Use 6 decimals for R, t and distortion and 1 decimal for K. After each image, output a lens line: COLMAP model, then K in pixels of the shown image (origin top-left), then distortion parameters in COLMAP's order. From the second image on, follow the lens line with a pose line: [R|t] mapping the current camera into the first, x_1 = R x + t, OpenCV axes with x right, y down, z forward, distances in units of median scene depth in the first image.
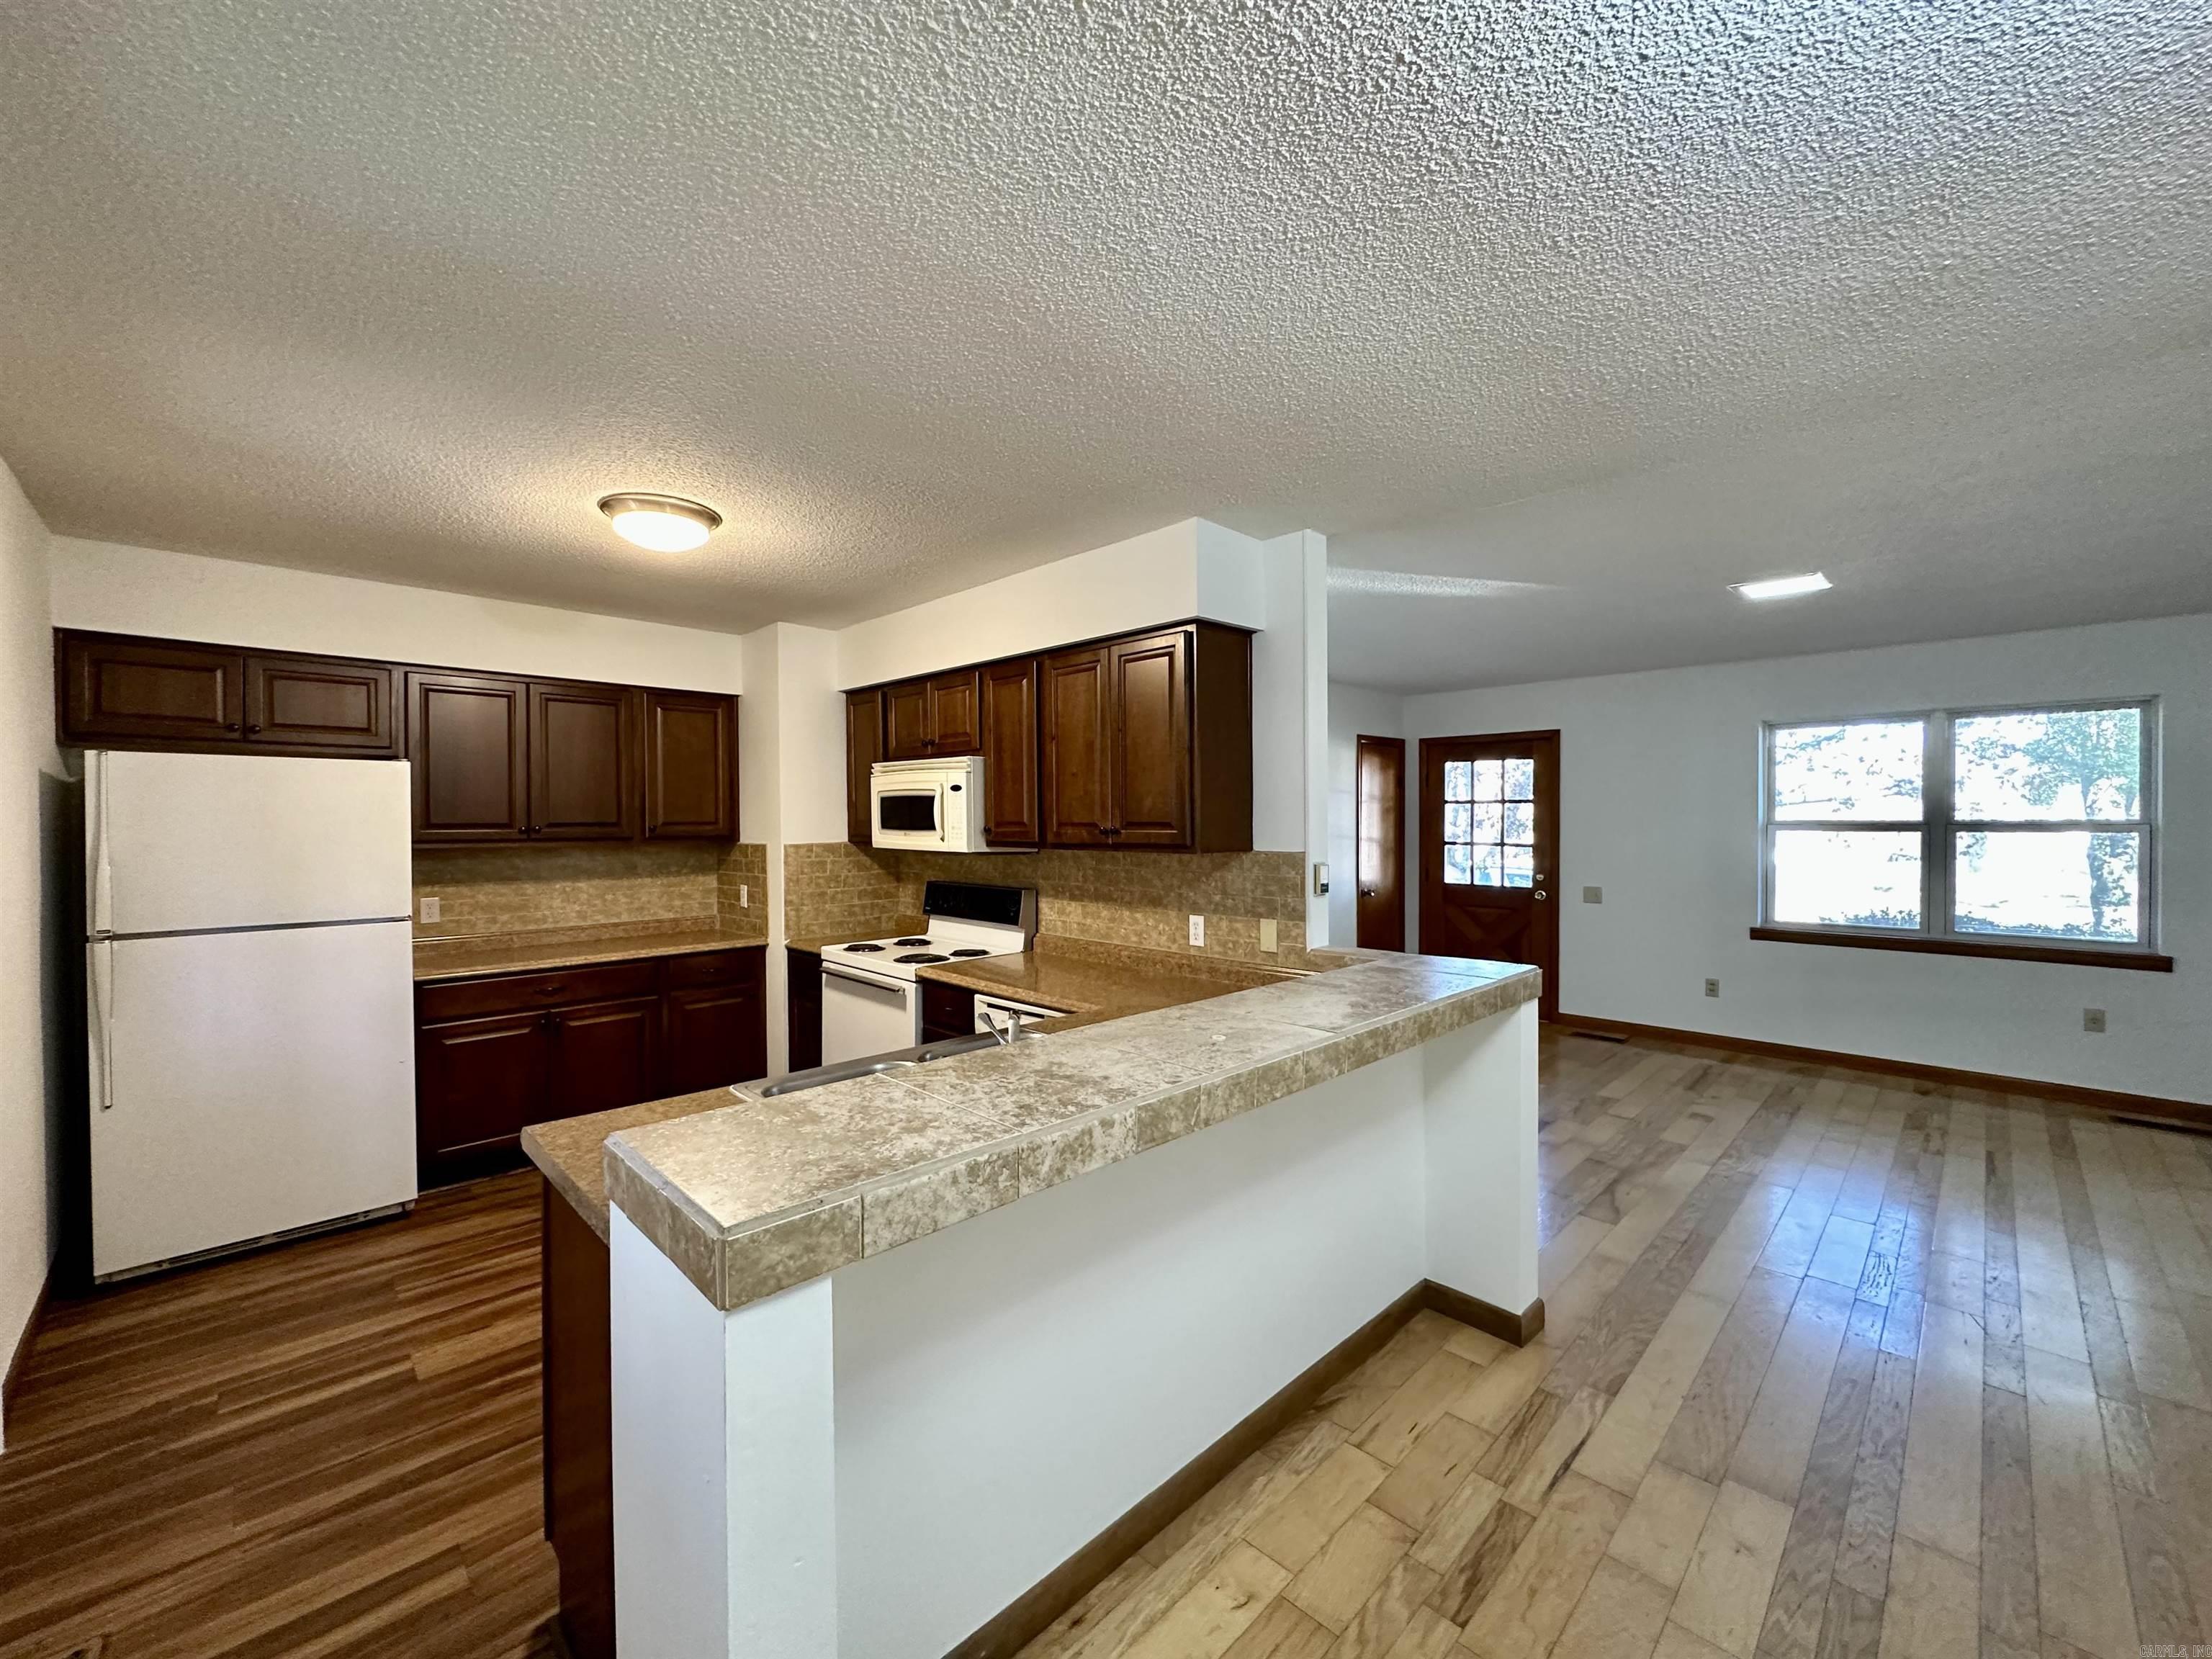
lens RADIAL K [[879.7, 0, 1106.0], [0, 879.7, 829.5], [0, 0, 1]] dist [-0.001278, 0.000228]
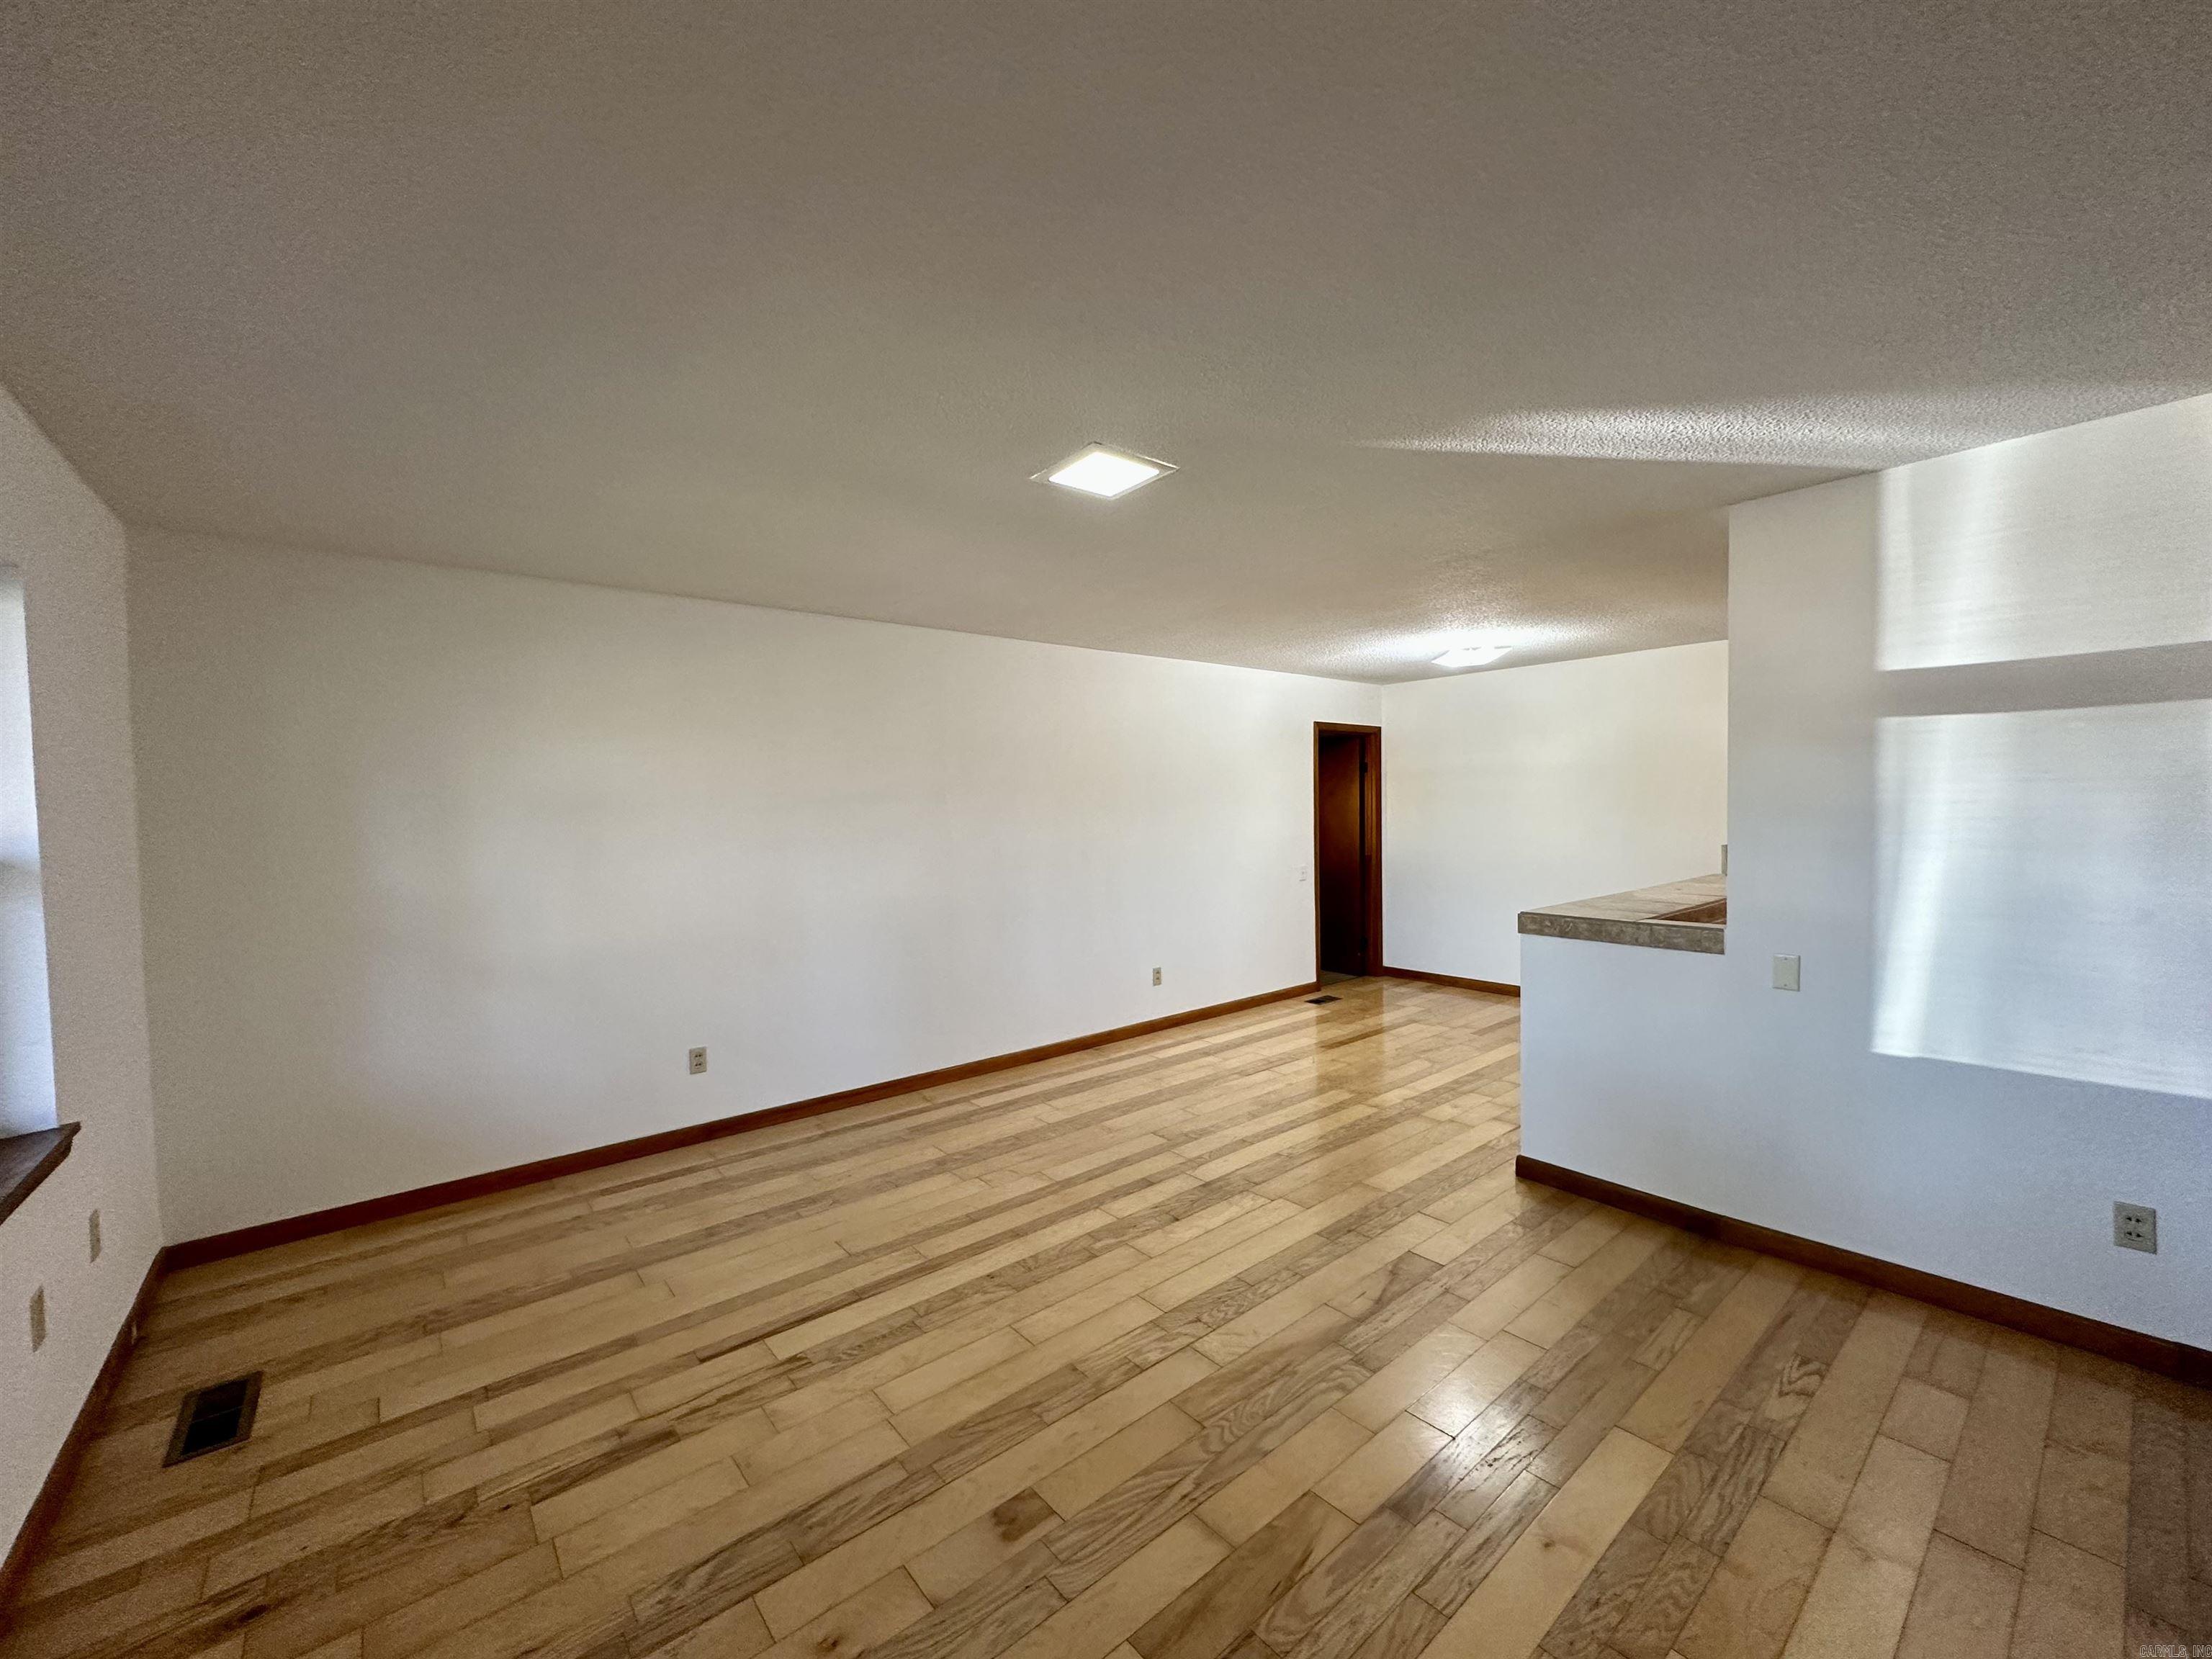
lens RADIAL K [[879.7, 0, 1106.0], [0, 879.7, 829.5], [0, 0, 1]] dist [-0.001278, 0.000228]
pose [[-0.995929, 0.020012, 0.087888, 0.125692], [0.023290, 0.999065, 0.036435, -0.004386], [-0.087076, 0.038334, -0.995464, 0.299821]]
